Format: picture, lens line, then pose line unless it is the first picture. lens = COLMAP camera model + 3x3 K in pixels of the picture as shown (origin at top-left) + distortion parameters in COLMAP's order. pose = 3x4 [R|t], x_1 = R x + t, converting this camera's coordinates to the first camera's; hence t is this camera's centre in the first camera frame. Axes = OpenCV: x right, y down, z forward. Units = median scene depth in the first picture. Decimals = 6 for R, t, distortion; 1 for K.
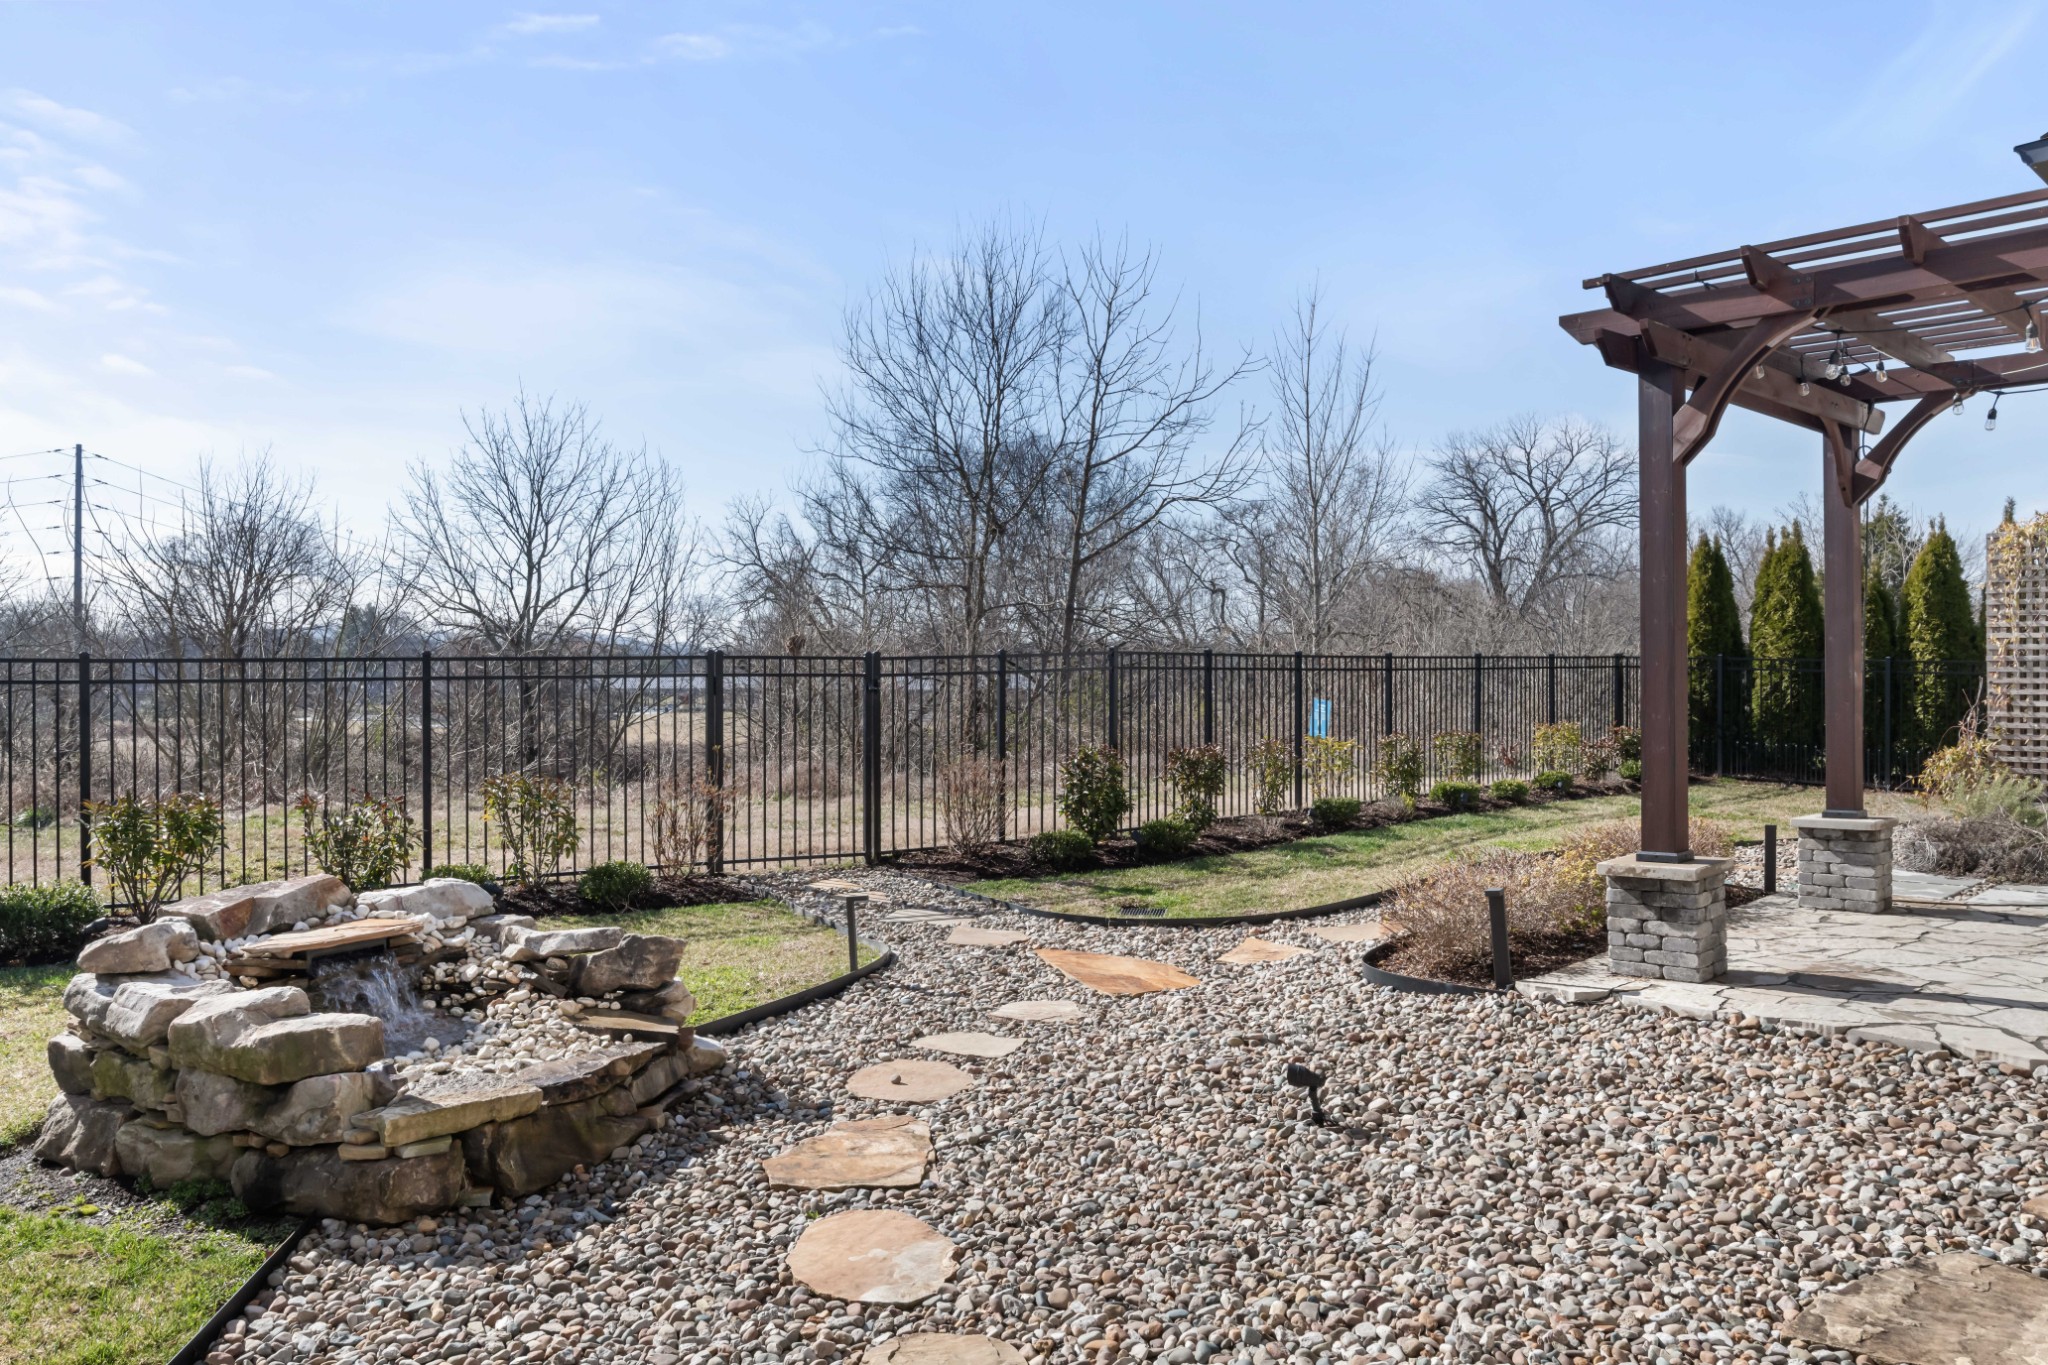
lens RADIAL K [[1442.3, 0, 1029.9], [0, 1442.3, 709.5], [0, 0, 1]] dist [-0.014189, 0.000413]
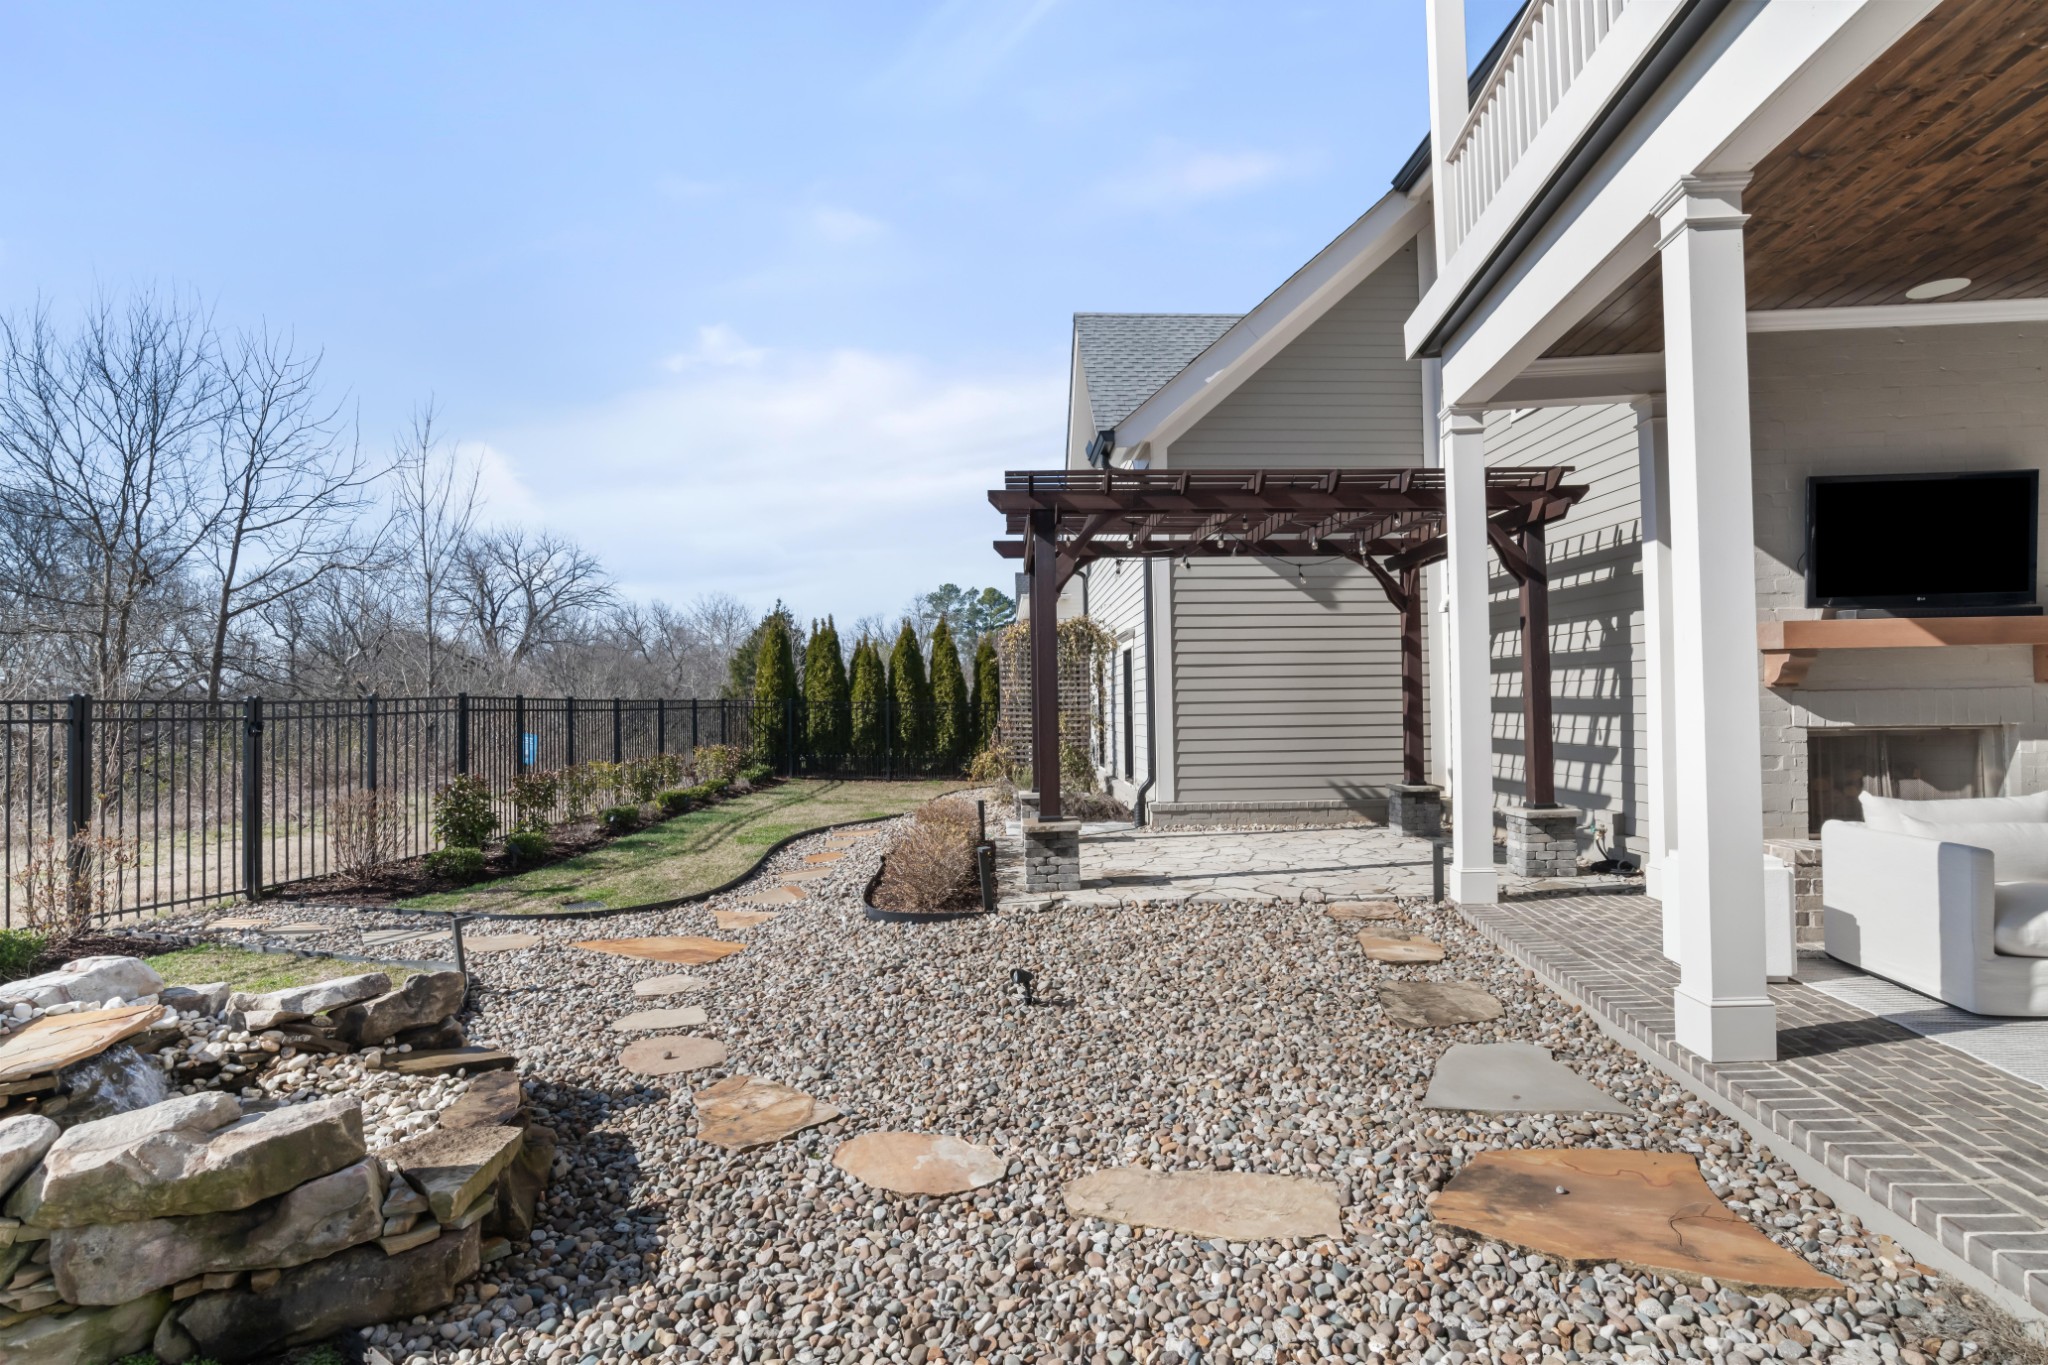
lens RADIAL K [[1015.1, 0, 1024.5], [0, 1015.1, 716.8], [0, 0, 1]] dist [-0.021627, 0.000635]
pose [[0.709065, -0.011872, 0.705043, -0.406724], [0.026291, 0.999608, -0.009610, -0.006353], [-0.704652, 0.025350, 0.709100, 0.166272]]
